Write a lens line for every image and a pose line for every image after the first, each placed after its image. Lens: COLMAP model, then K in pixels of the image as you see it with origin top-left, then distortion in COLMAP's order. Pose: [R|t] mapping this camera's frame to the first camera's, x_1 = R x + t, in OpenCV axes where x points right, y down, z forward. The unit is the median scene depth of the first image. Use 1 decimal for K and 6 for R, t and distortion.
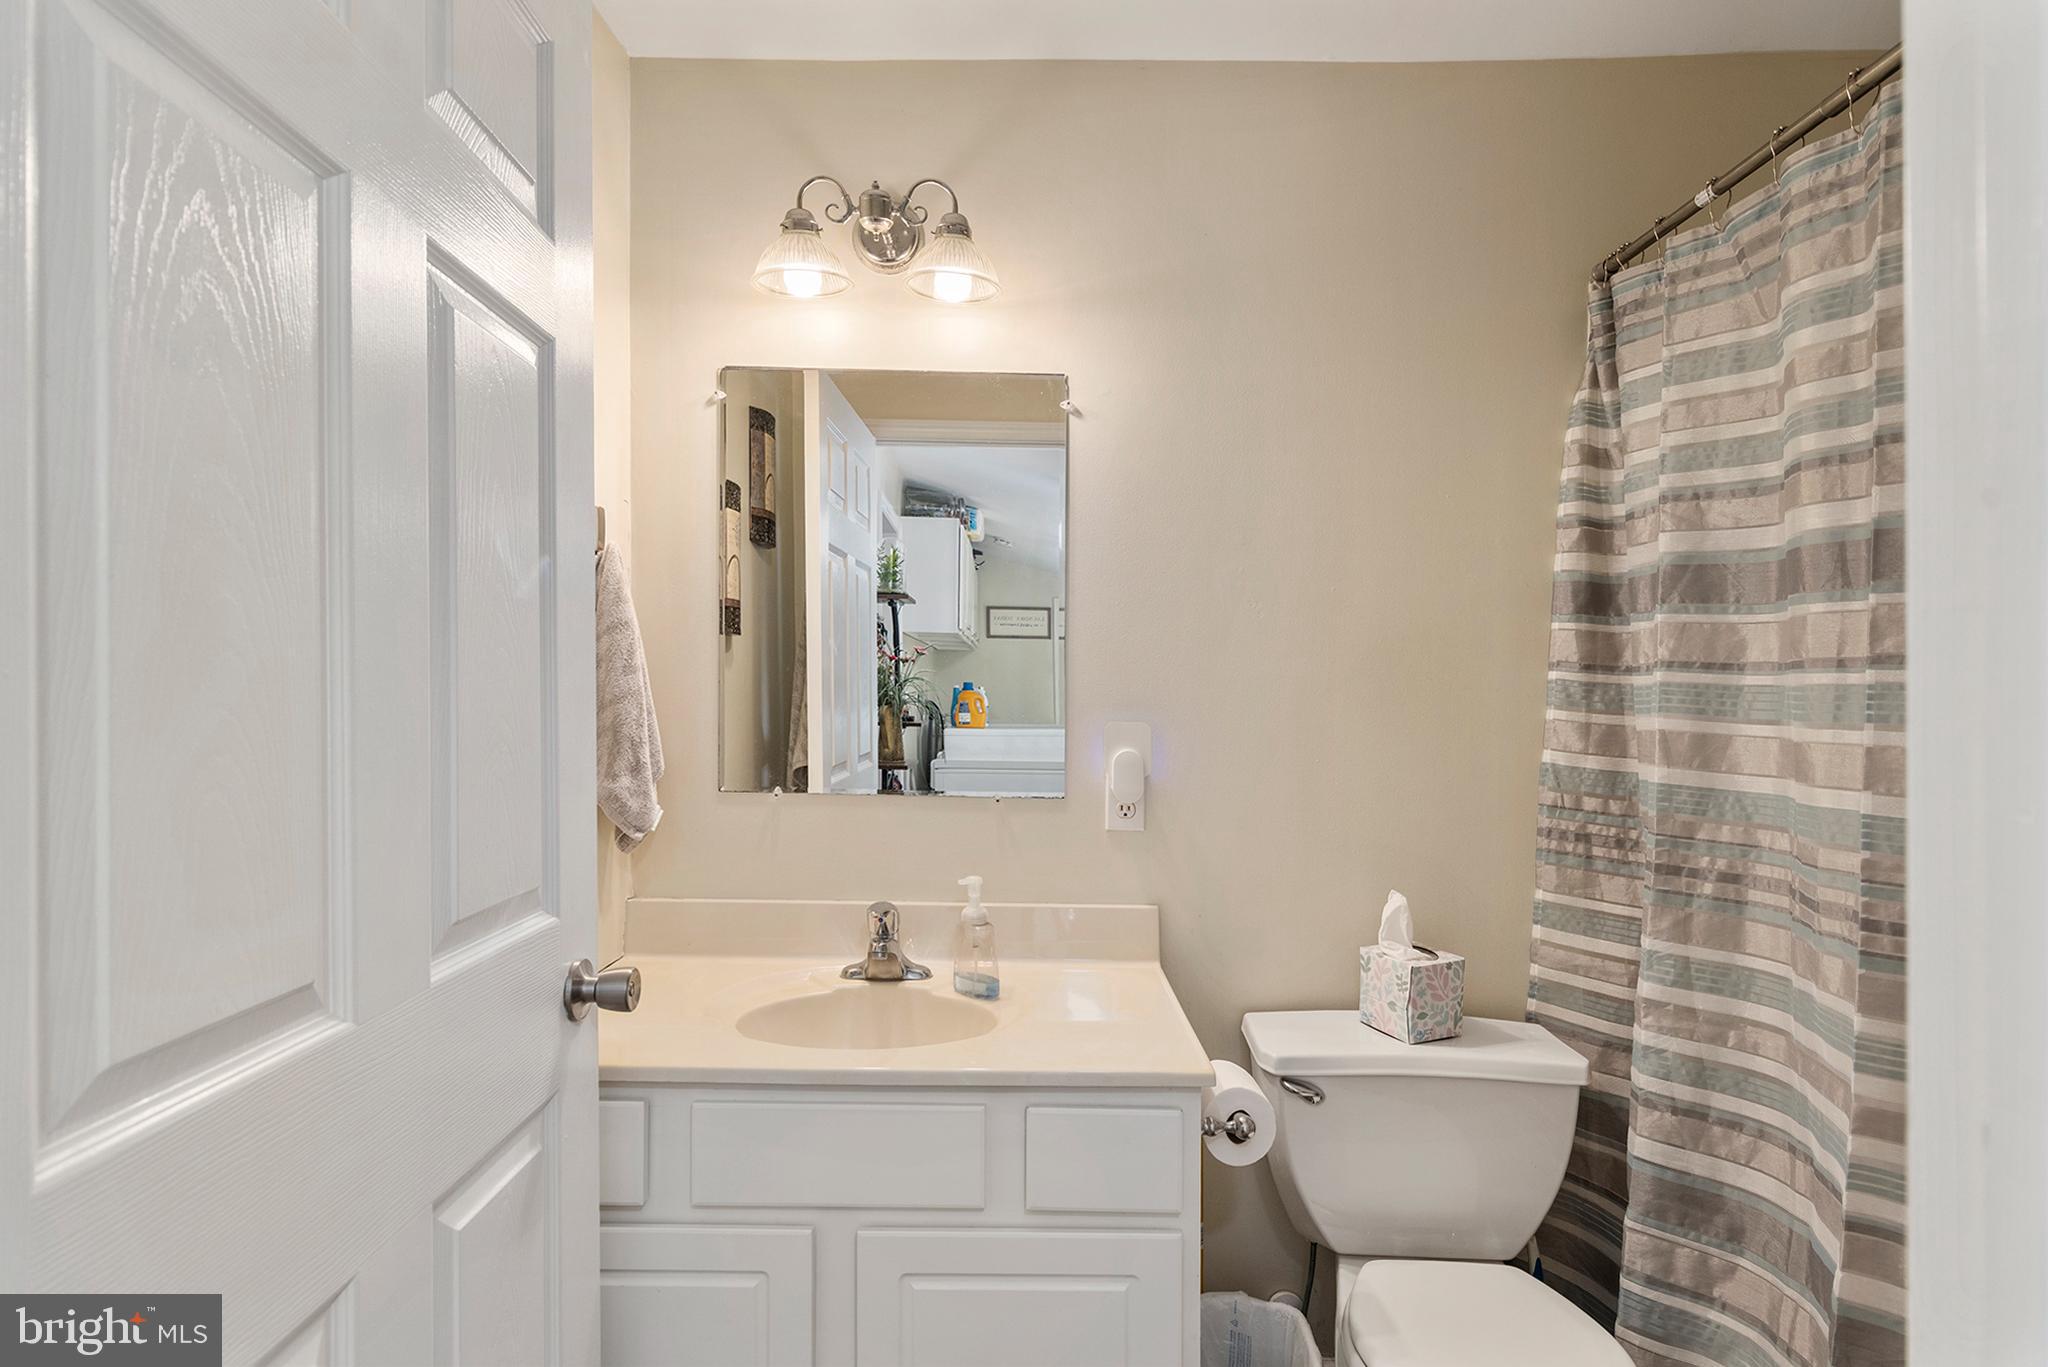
lens RADIAL K [[1008.0, 0, 1027.4], [0, 1008.0, 694.1], [0, 0, 1]] dist [0.000740, 0.001147]
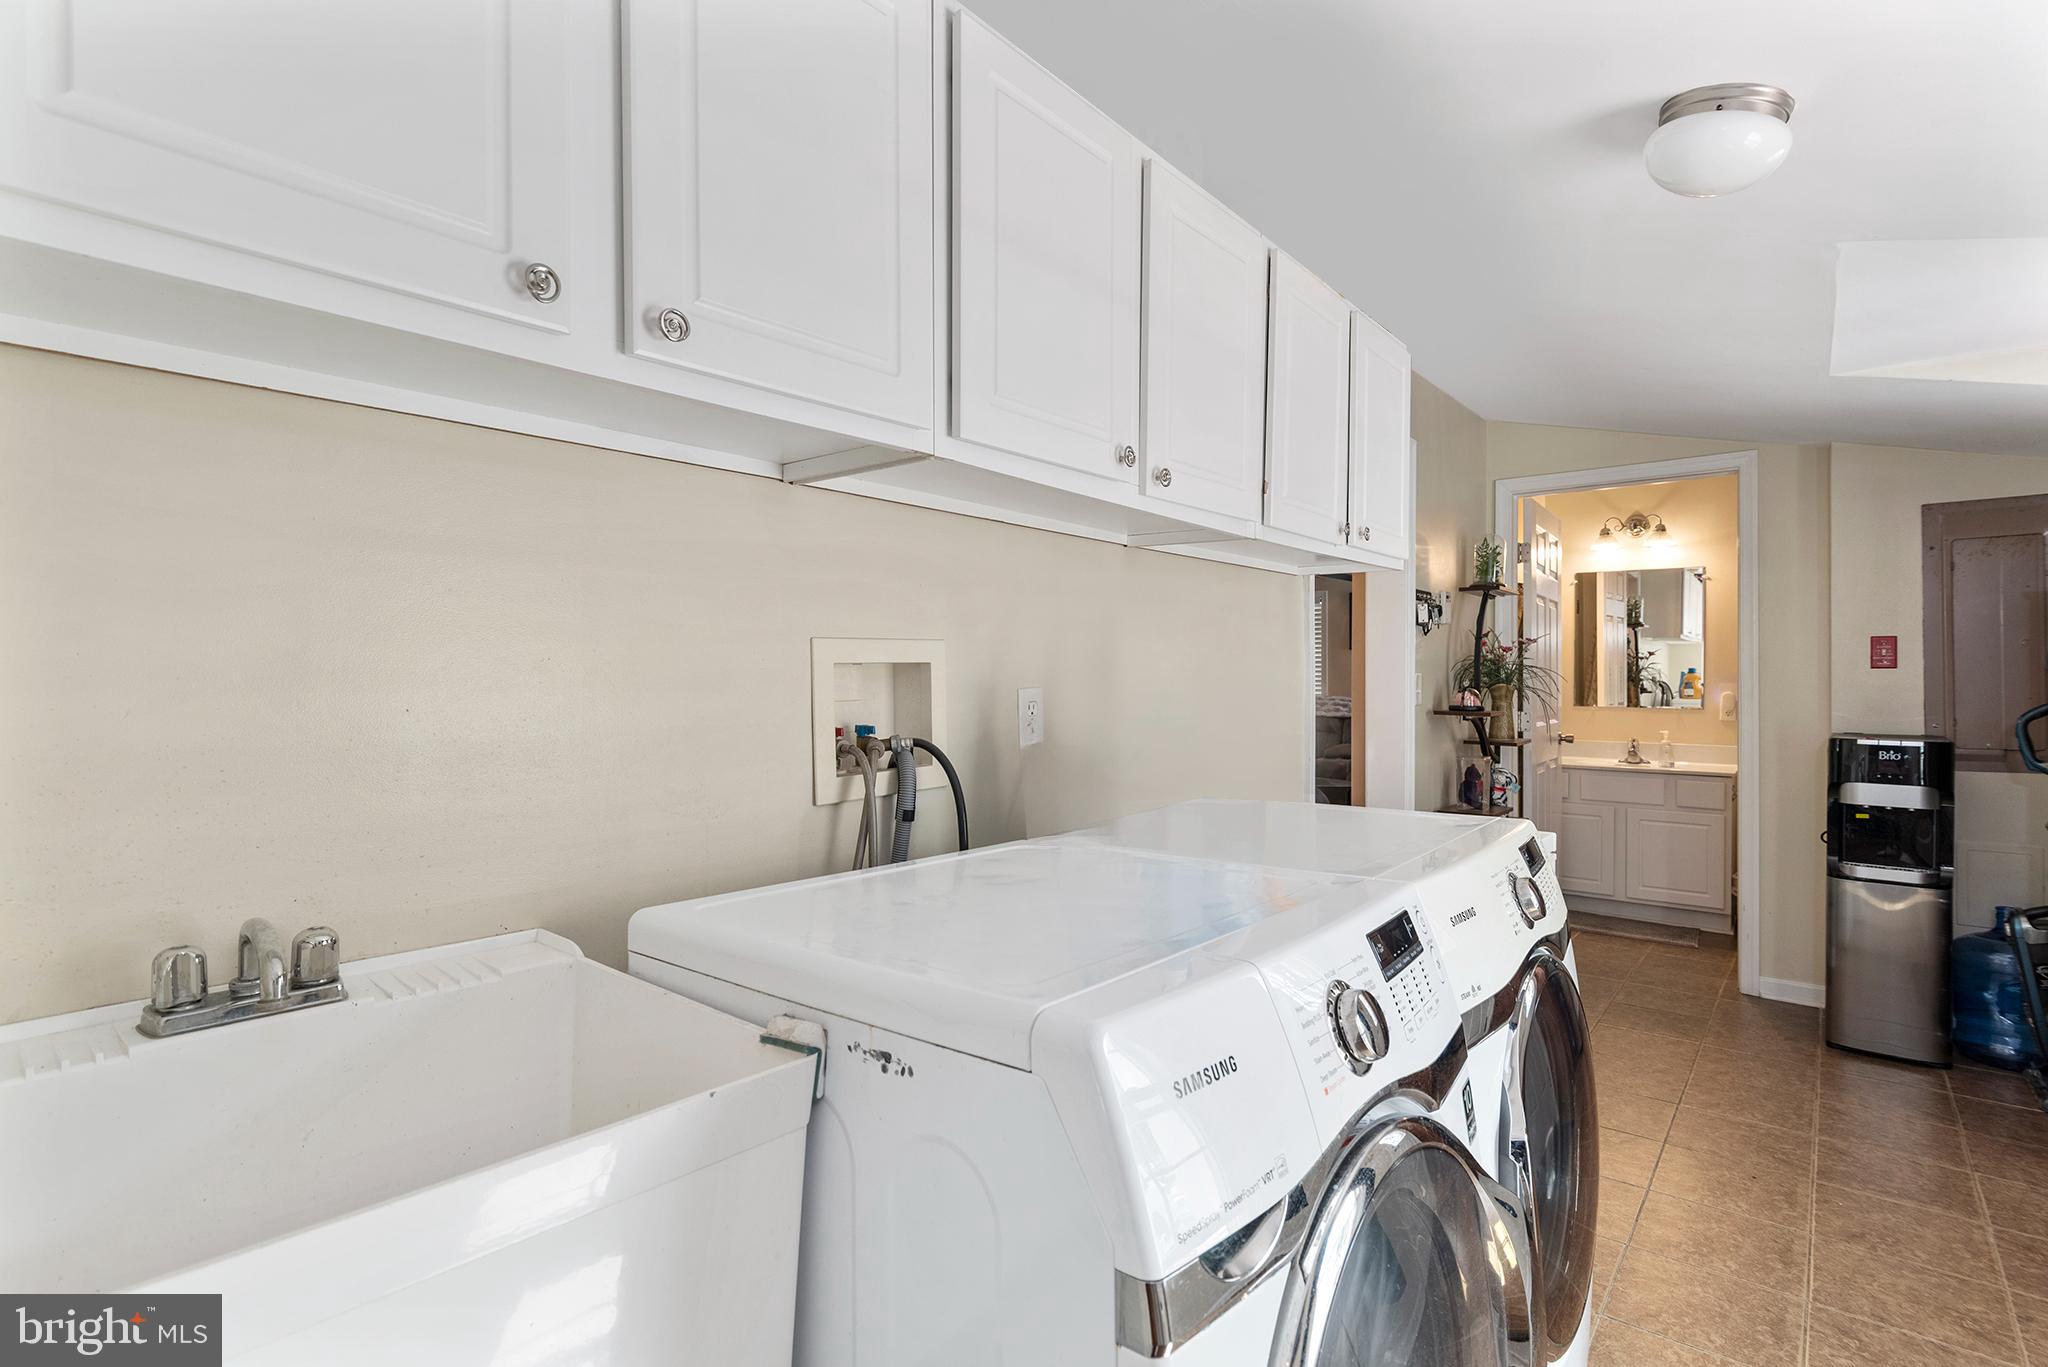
lens RADIAL K [[1008.0, 0, 1036.0], [0, 1008.0, 695.6], [0, 0, 1]] dist [0.000740, 0.001147]
pose [[0.788357, 0.004987, -0.615198, 0.305332], [0.004283, 0.999898, 0.013594, 0.013624], [0.615203, -0.013351, 0.788255, -2.485879]]
